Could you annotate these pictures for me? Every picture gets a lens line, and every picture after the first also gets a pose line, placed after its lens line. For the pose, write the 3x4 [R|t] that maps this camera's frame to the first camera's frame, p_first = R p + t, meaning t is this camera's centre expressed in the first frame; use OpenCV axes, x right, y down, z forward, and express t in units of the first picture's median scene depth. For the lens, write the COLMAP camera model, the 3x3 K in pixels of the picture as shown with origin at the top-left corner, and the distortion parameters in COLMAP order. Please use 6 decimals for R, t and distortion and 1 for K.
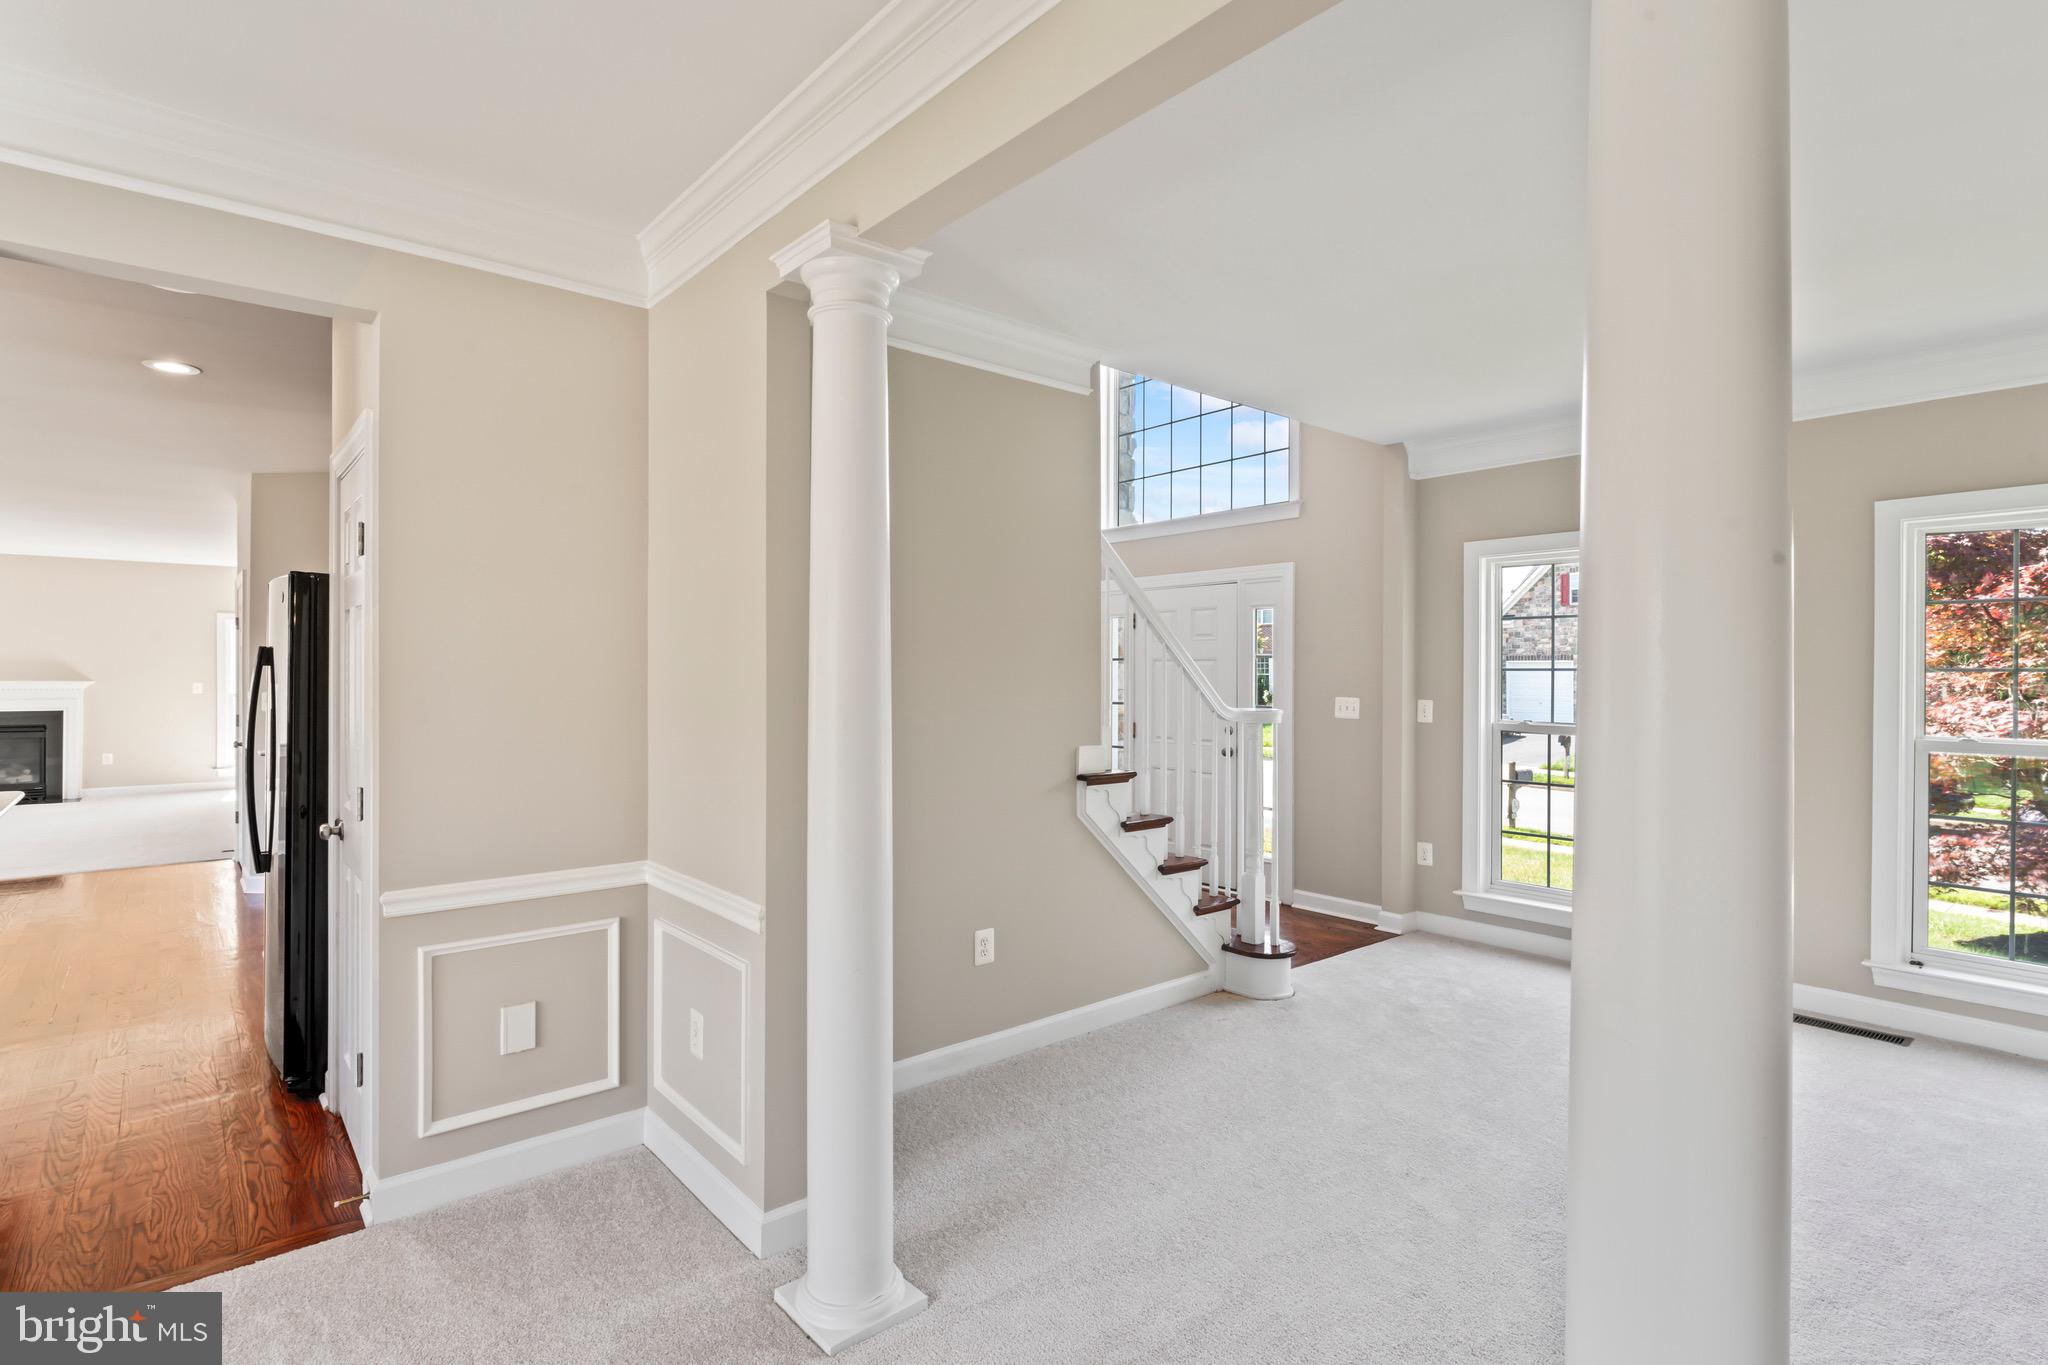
lens RADIAL K [[990.3, 0, 1009.5], [0, 990.3, 674.3], [0, 0, 1]] dist [-0.001784, 0.000864]
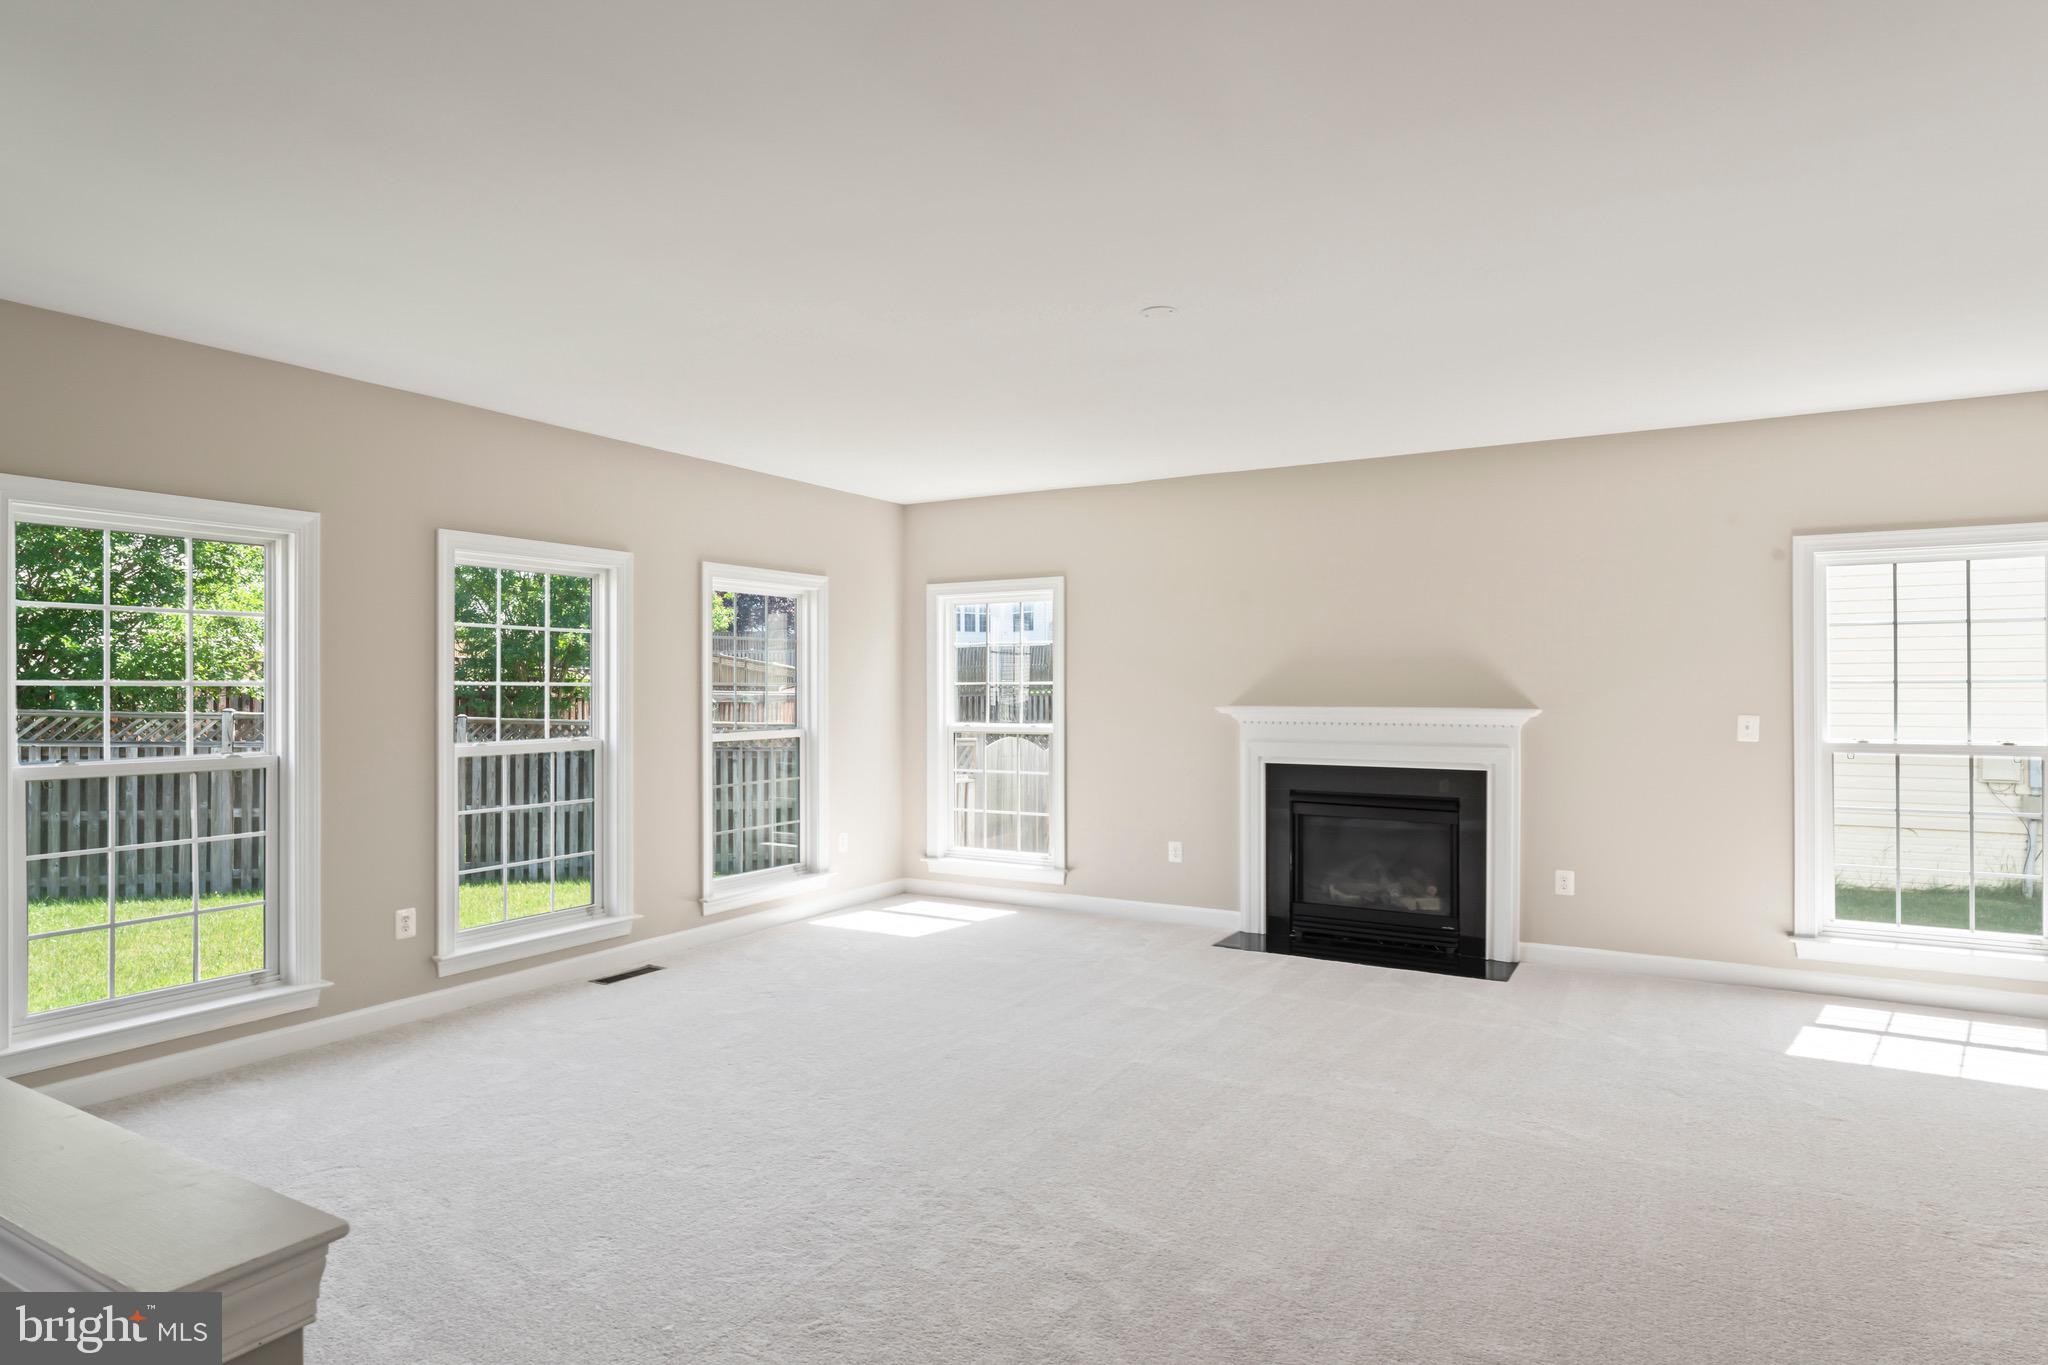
lens RADIAL K [[1135.9, 0, 1017.1], [0, 1135.9, 688.8], [0, 0, 1]] dist [0.002656, -0.003106]
pose [[0.338298, -0.001216, -0.941038, -1.084070], [-0.001874, 0.999996, -0.001966, -0.001576], [0.941037, 0.002429, 0.338295, 1.257124]]
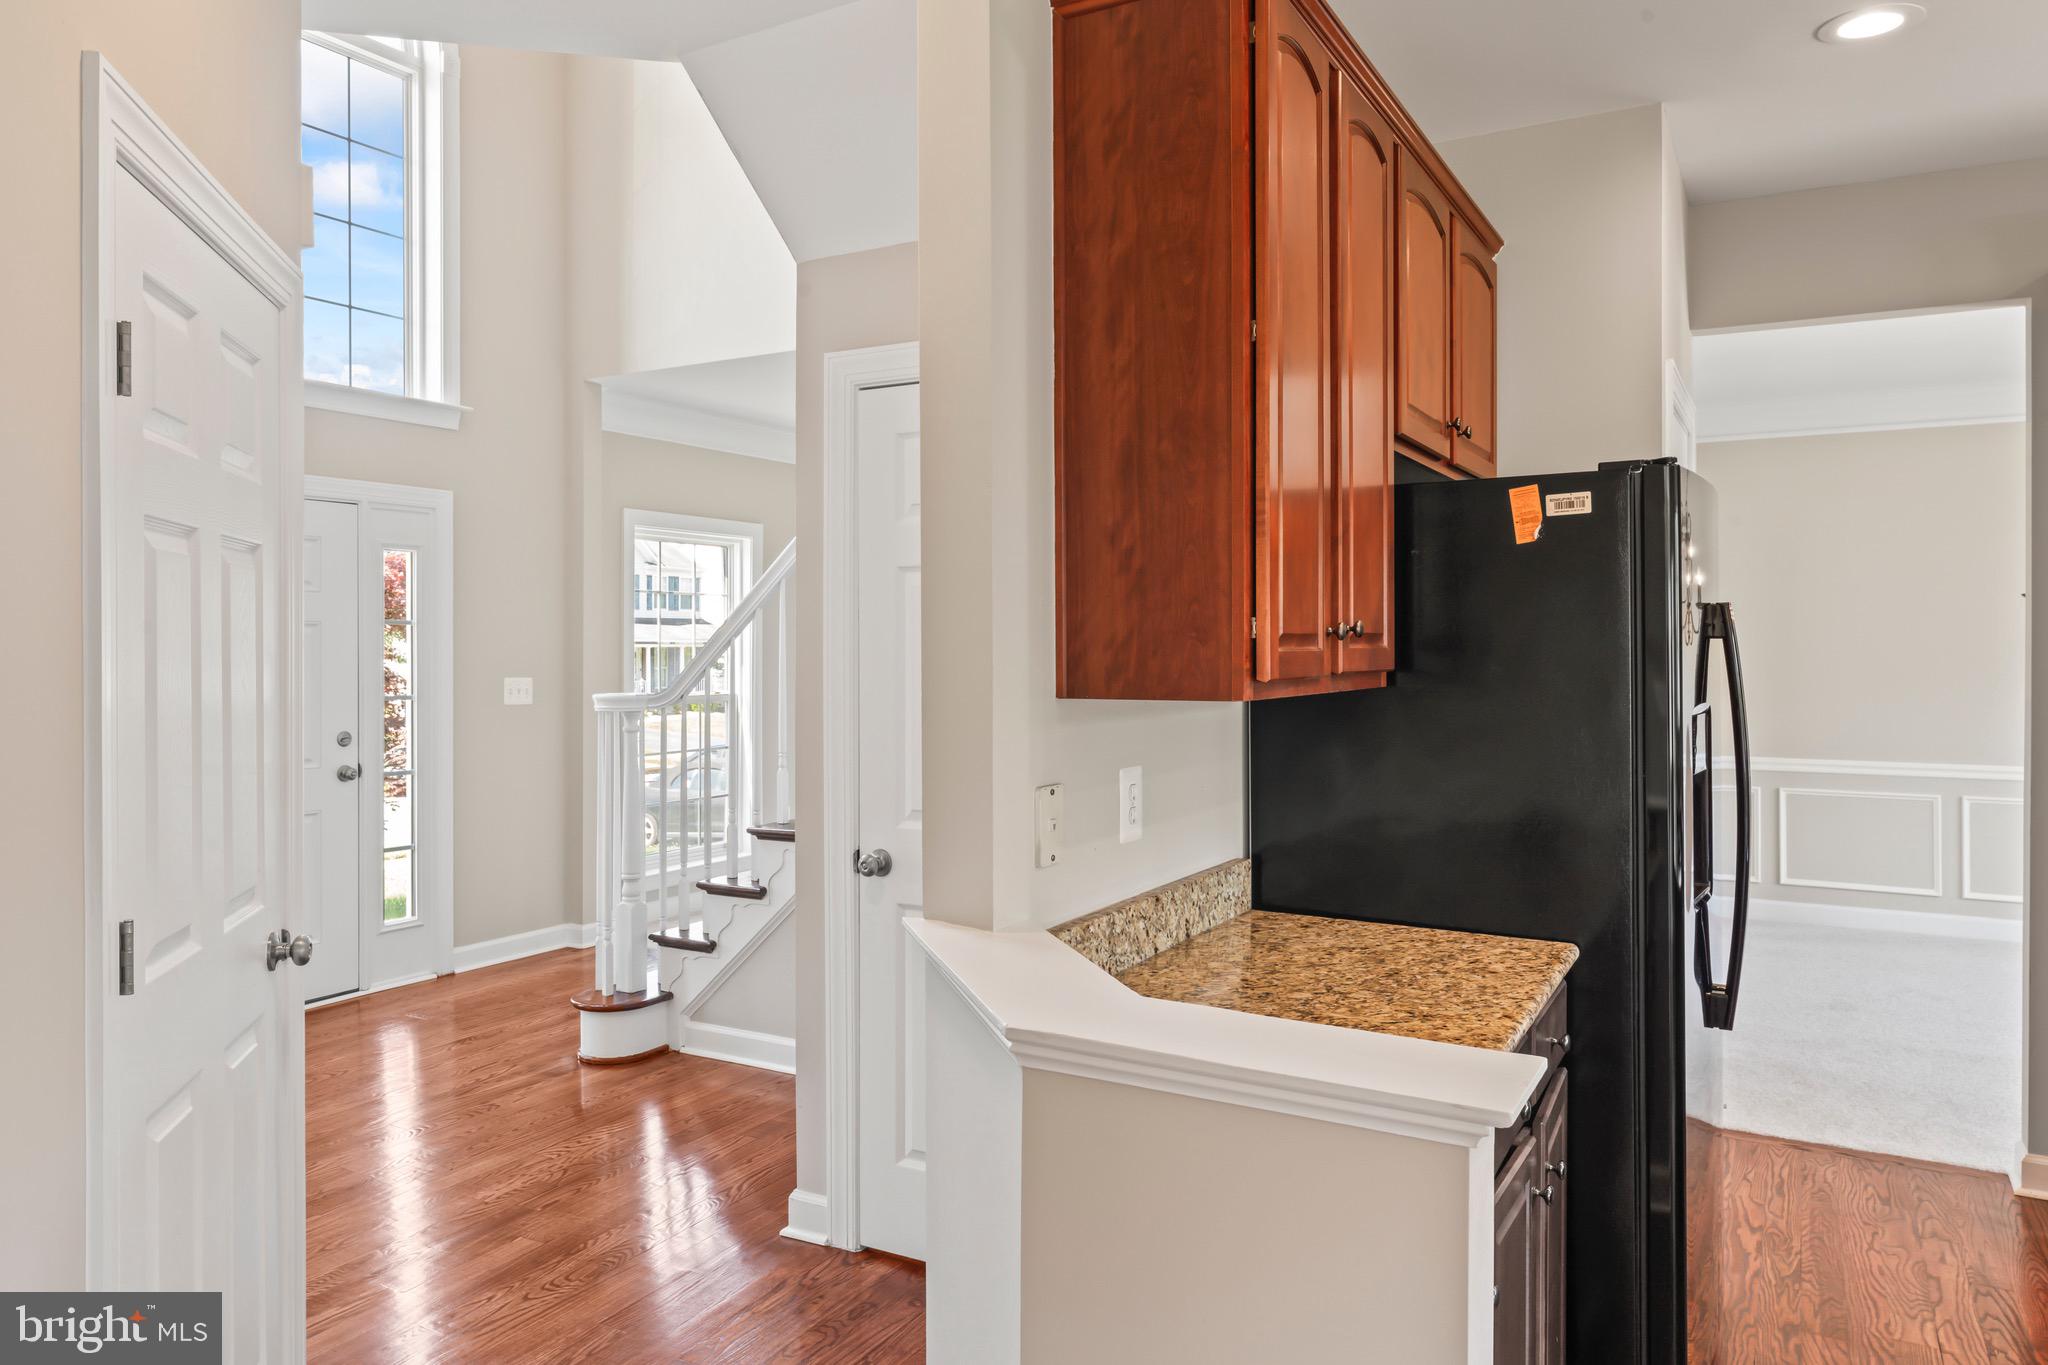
lens RADIAL K [[1365.7, 0, 1019.6], [0, 1365.7, 651.8], [0, 0, 1]] dist [0.005240, -0.004191]
pose [[-0.341762, -0.004962, 0.939773, -0.866084], [0.004216, 0.999968, 0.006813, -0.002777], [-0.939777, 0.006290, -0.341731, 1.057111]]
